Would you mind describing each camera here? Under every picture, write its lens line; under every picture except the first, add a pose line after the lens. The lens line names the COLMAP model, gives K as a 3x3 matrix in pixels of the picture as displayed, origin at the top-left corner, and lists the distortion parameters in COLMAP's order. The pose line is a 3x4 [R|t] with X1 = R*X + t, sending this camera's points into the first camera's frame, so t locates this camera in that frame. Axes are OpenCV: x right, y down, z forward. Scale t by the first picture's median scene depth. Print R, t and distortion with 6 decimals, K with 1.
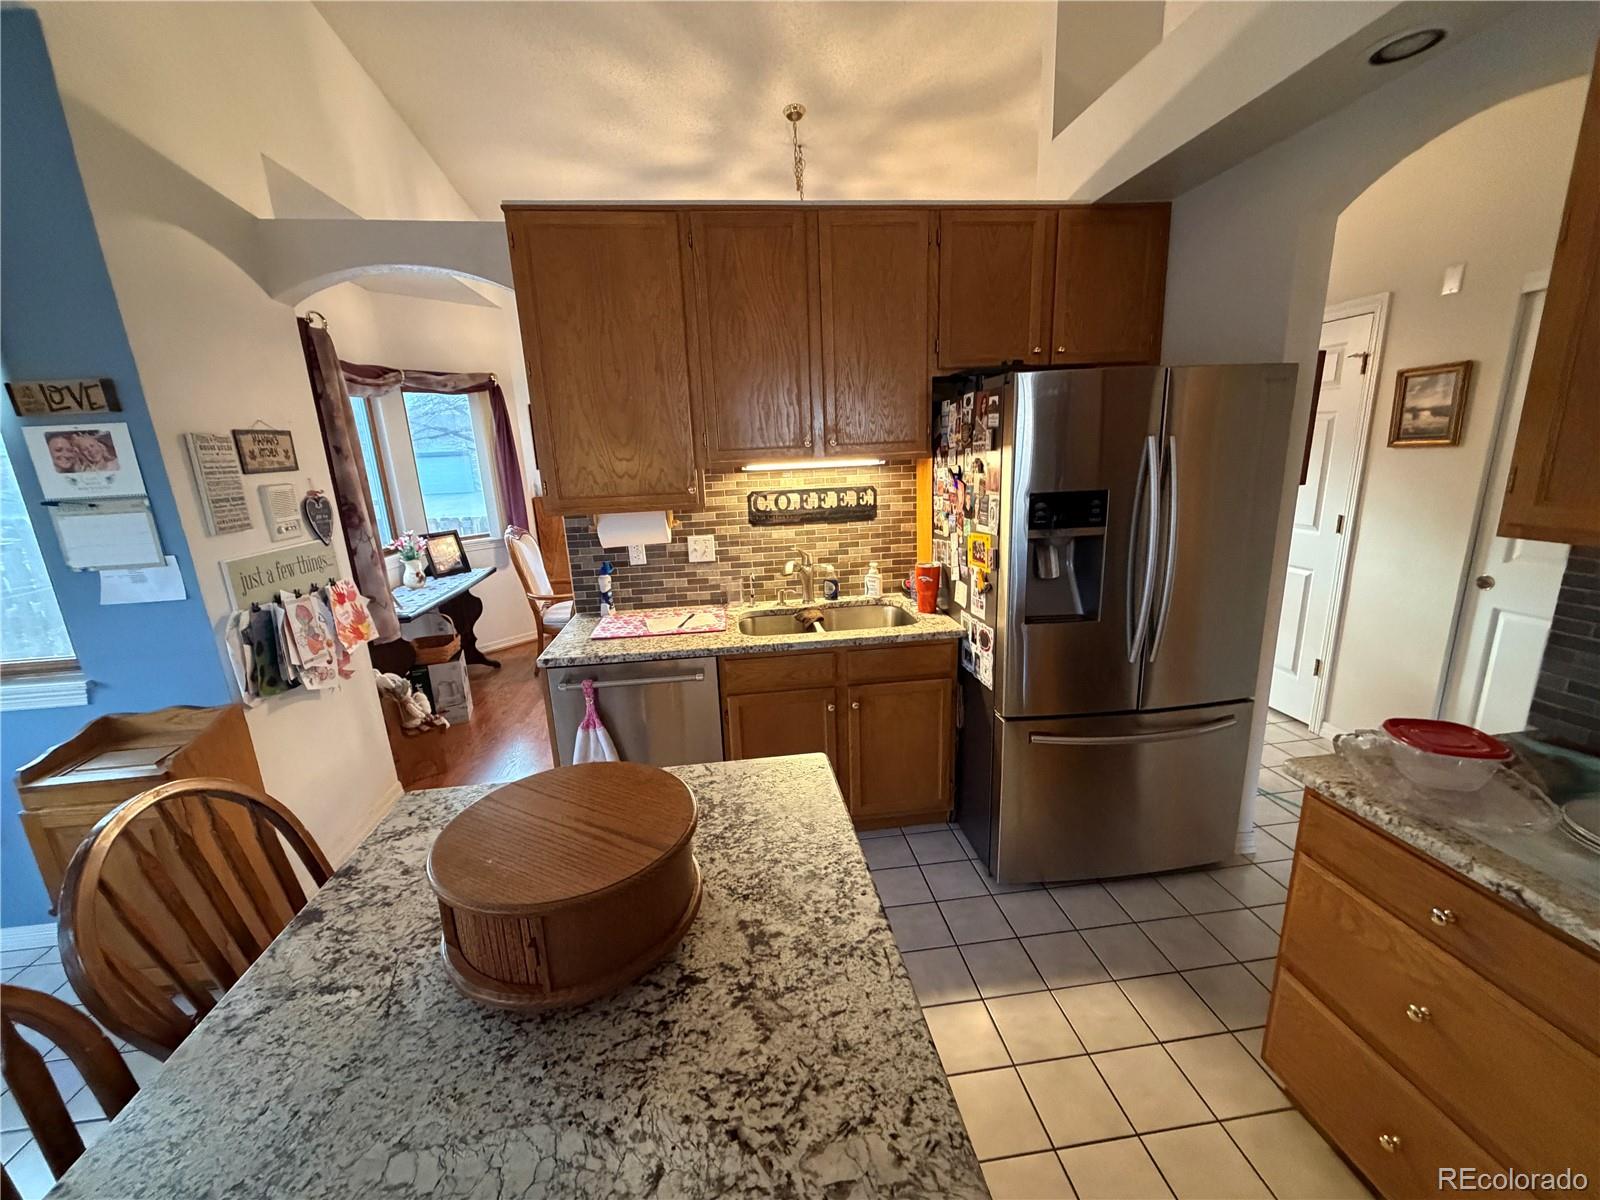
lens RADIAL K [[634.1, 0, 796.9], [0, 634.1, 602.0], [0, 0, 1]] dist [0.001365, -0.000513]
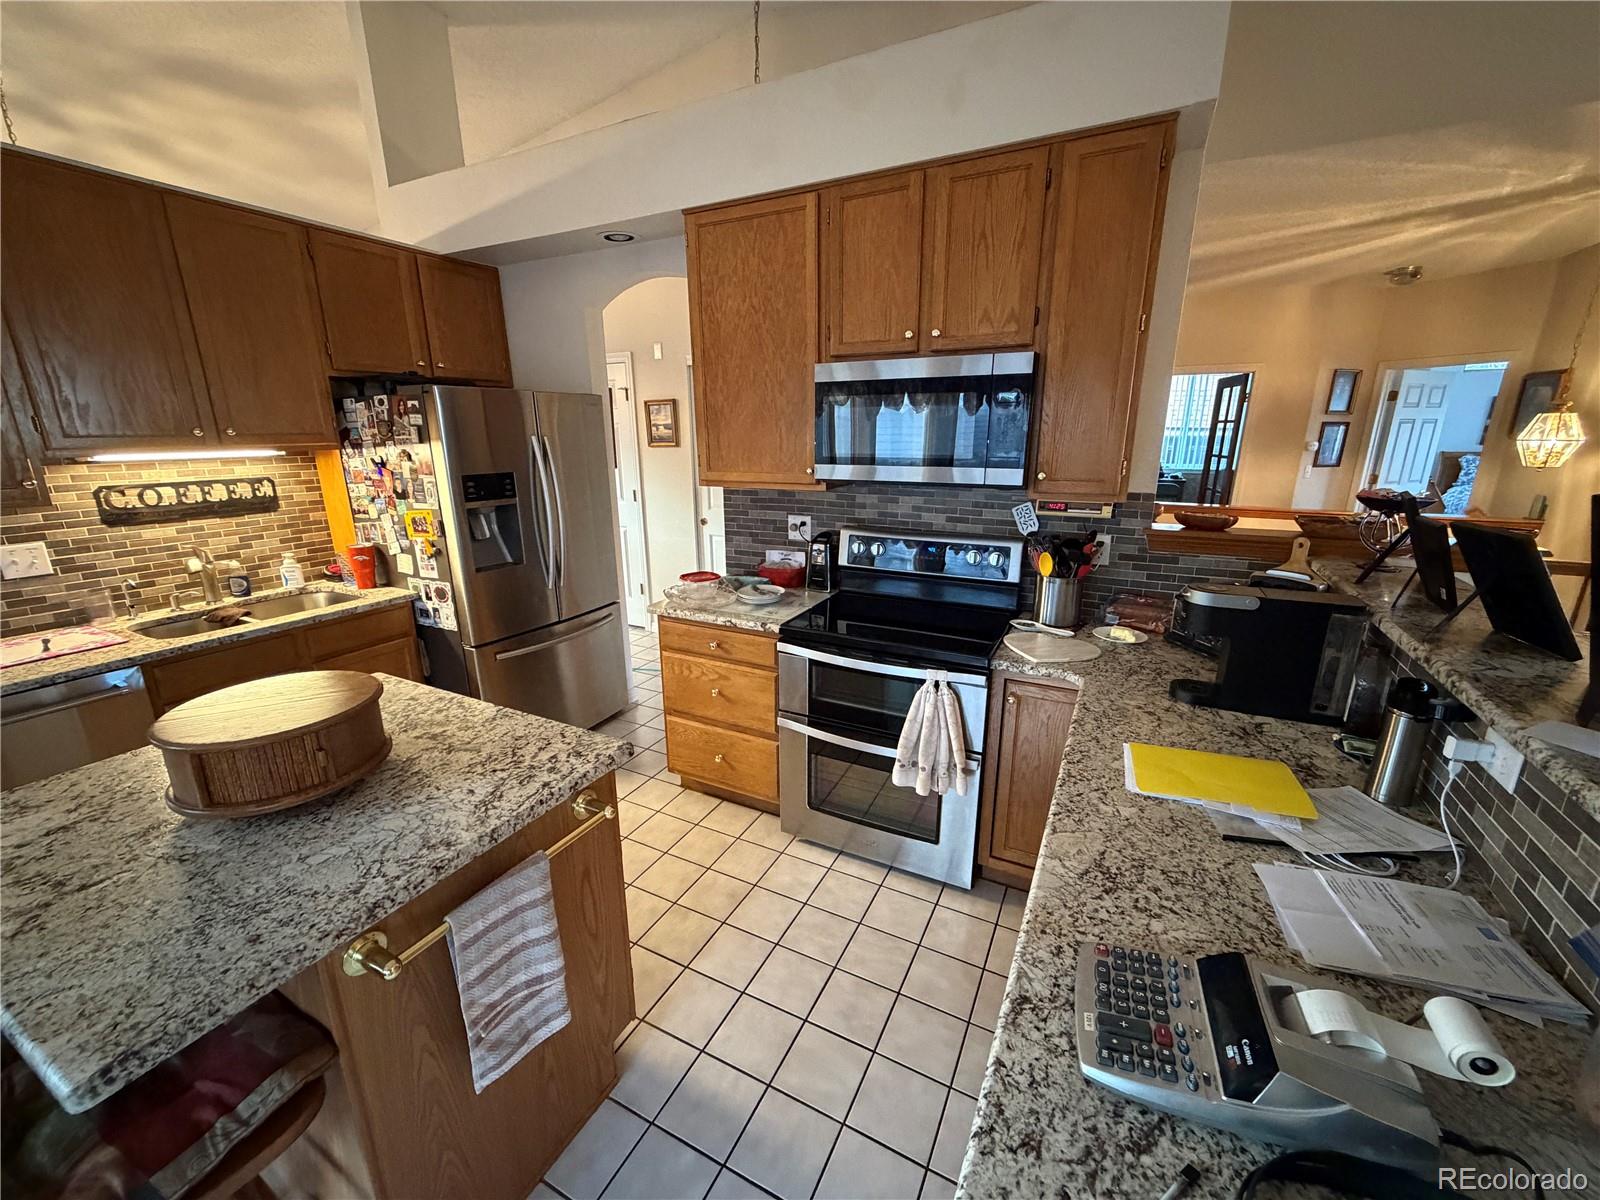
lens RADIAL K [[634.1, 0, 796.9], [0, 634.1, 602.0], [0, 0, 1]] dist [0.001365, -0.000513]
pose [[0.564589, -0.180514, 0.805391, -0.308604], [0.178325, 0.979422, 0.094512, 0.078314], [-0.805878, 0.090261, 0.585161, -0.293013]]
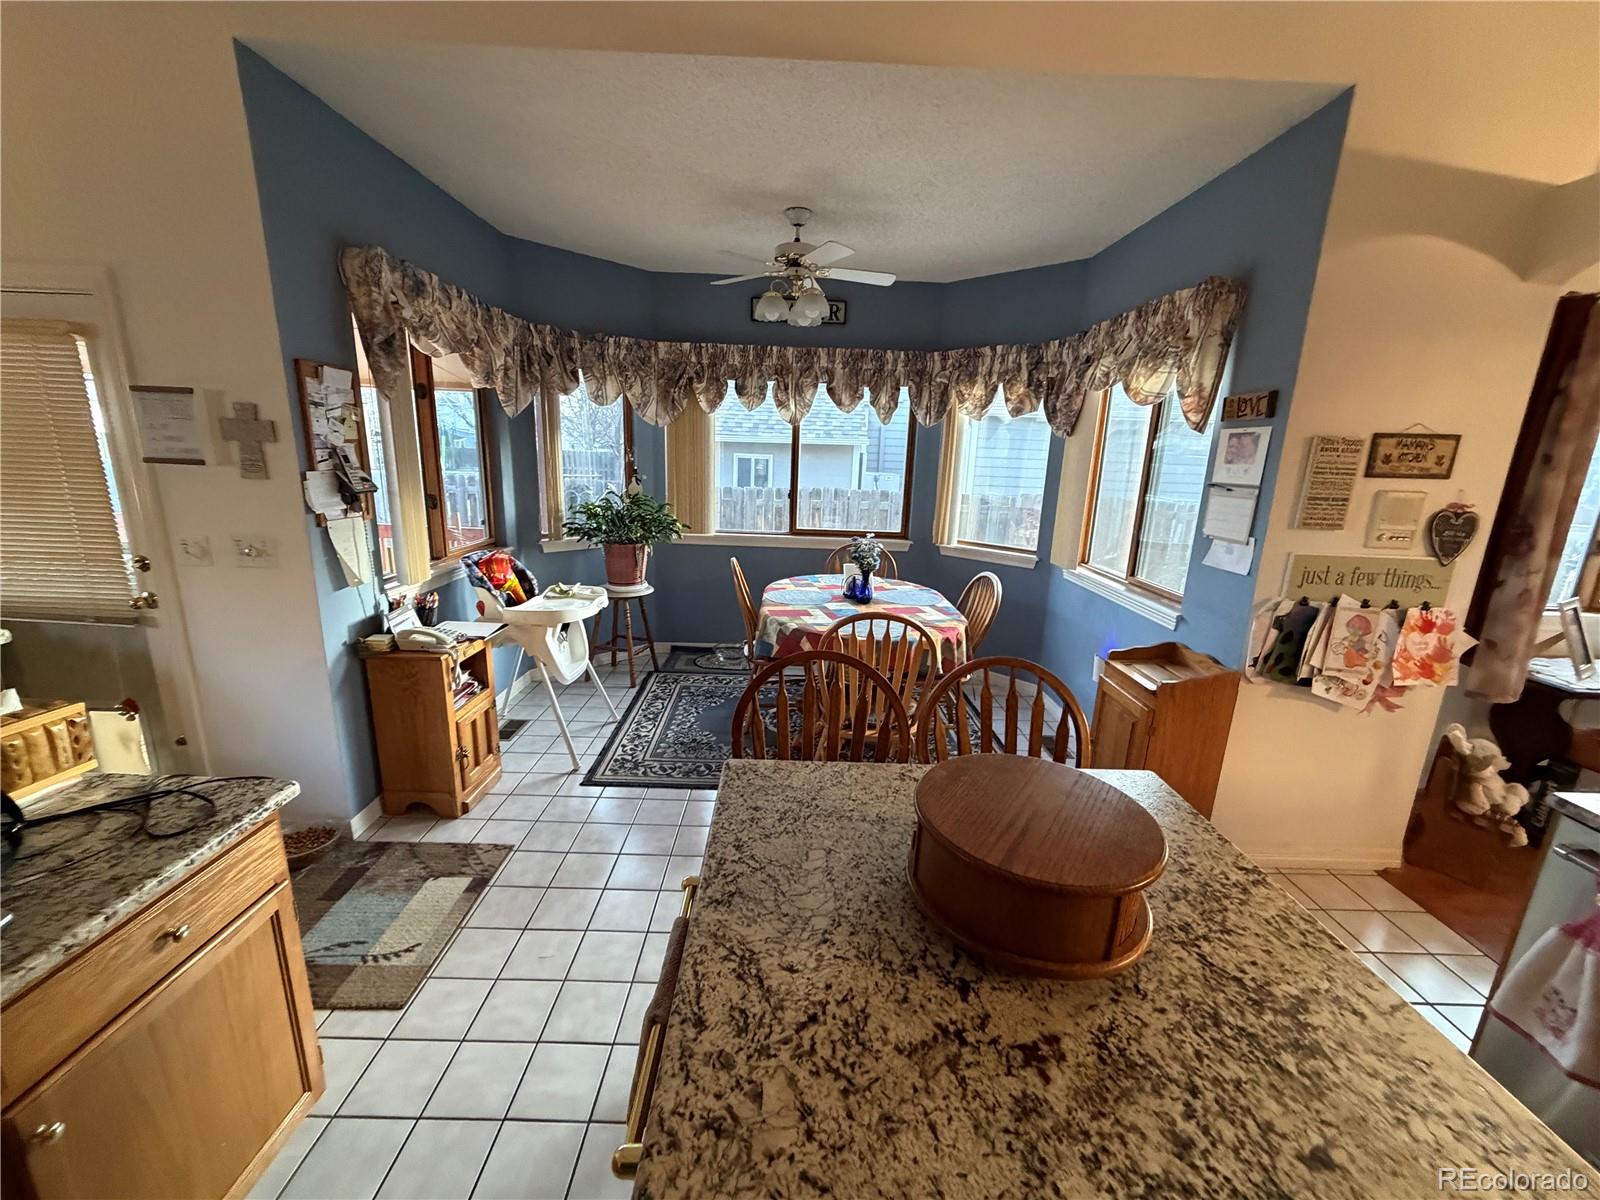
lens RADIAL K [[634.1, 0, 796.9], [0, 634.1, 602.0], [0, 0, 1]] dist [0.001365, -0.000513]
pose [[-0.118069, 0.271112, -0.955279, 0.238922], [-0.266939, 0.917931, 0.293505, -0.070092], [0.956453, 0.289655, -0.036009, 0.217709]]
